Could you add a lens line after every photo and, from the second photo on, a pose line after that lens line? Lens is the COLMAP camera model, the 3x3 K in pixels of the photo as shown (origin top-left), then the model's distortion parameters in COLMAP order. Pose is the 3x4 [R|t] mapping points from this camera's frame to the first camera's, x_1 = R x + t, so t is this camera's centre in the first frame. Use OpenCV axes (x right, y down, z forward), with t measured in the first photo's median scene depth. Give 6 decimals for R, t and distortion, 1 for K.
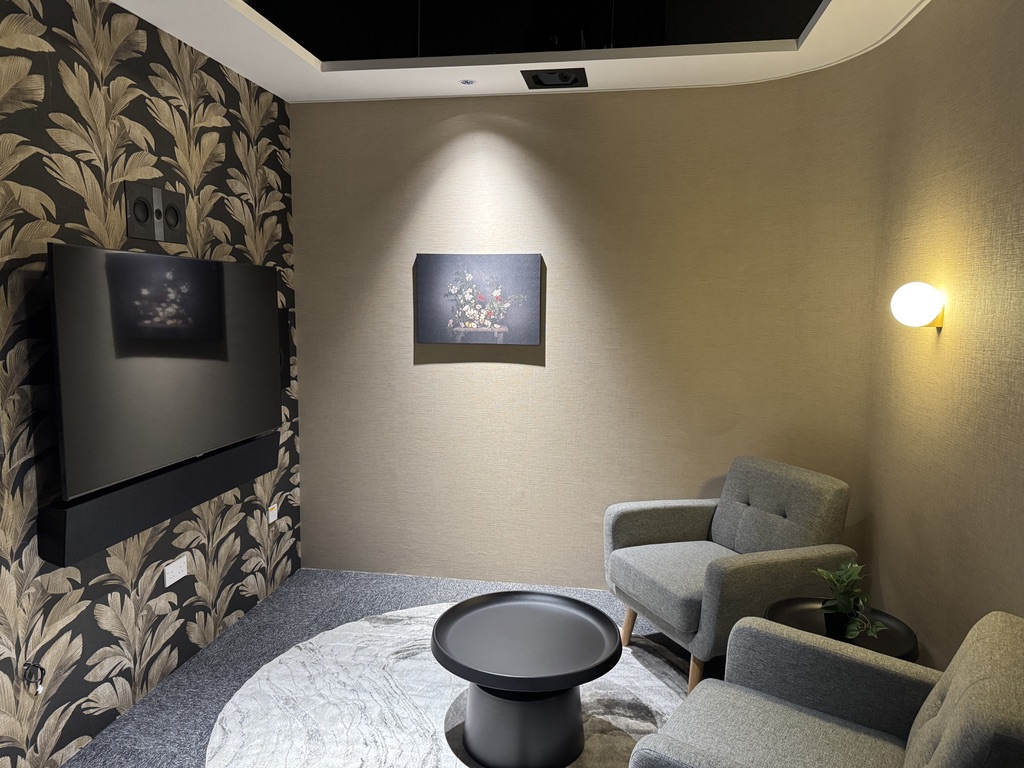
lens RADIAL K [[728.9, 0, 509.4], [0, 728.9, 381.3], [0, 0, 1]] dist [0.035907, -0.031921]
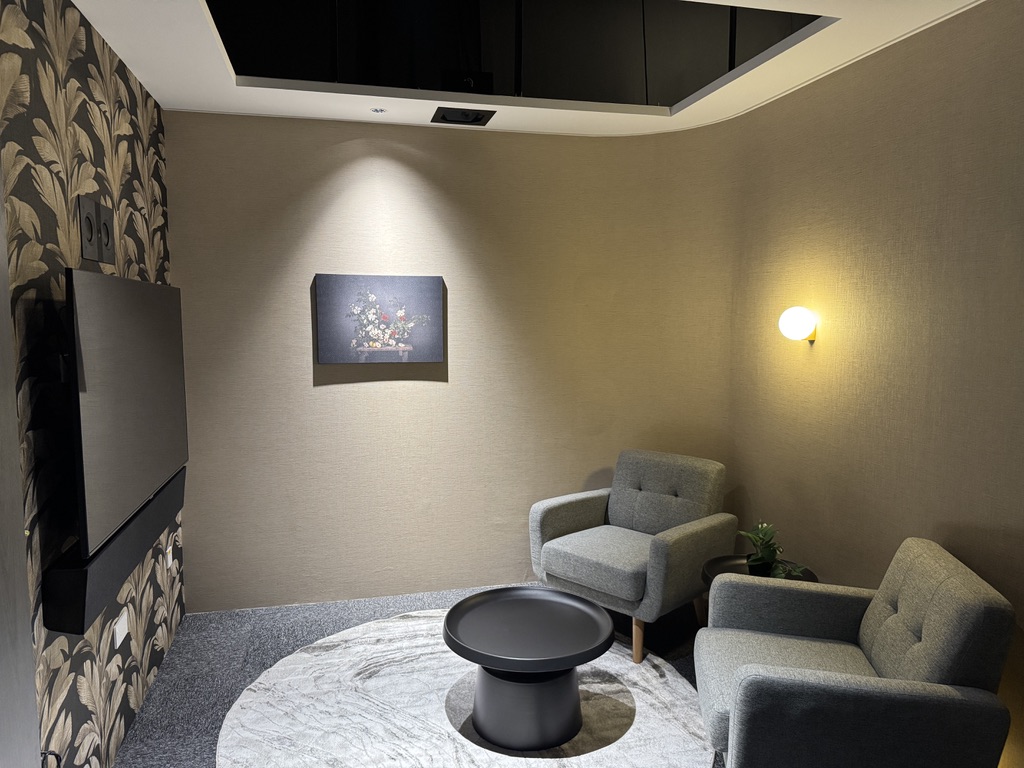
lens RADIAL K [[728.9, 0, 509.7], [0, 728.9, 380.9], [0, 0, 1]] dist [0.035907, -0.031921]
pose [[0.919205, -0.044767, 0.391226, -0.338453], [0.050765, 0.998698, -0.004996, -0.014468], [-0.390493, 0.024453, 0.920281, -0.013800]]
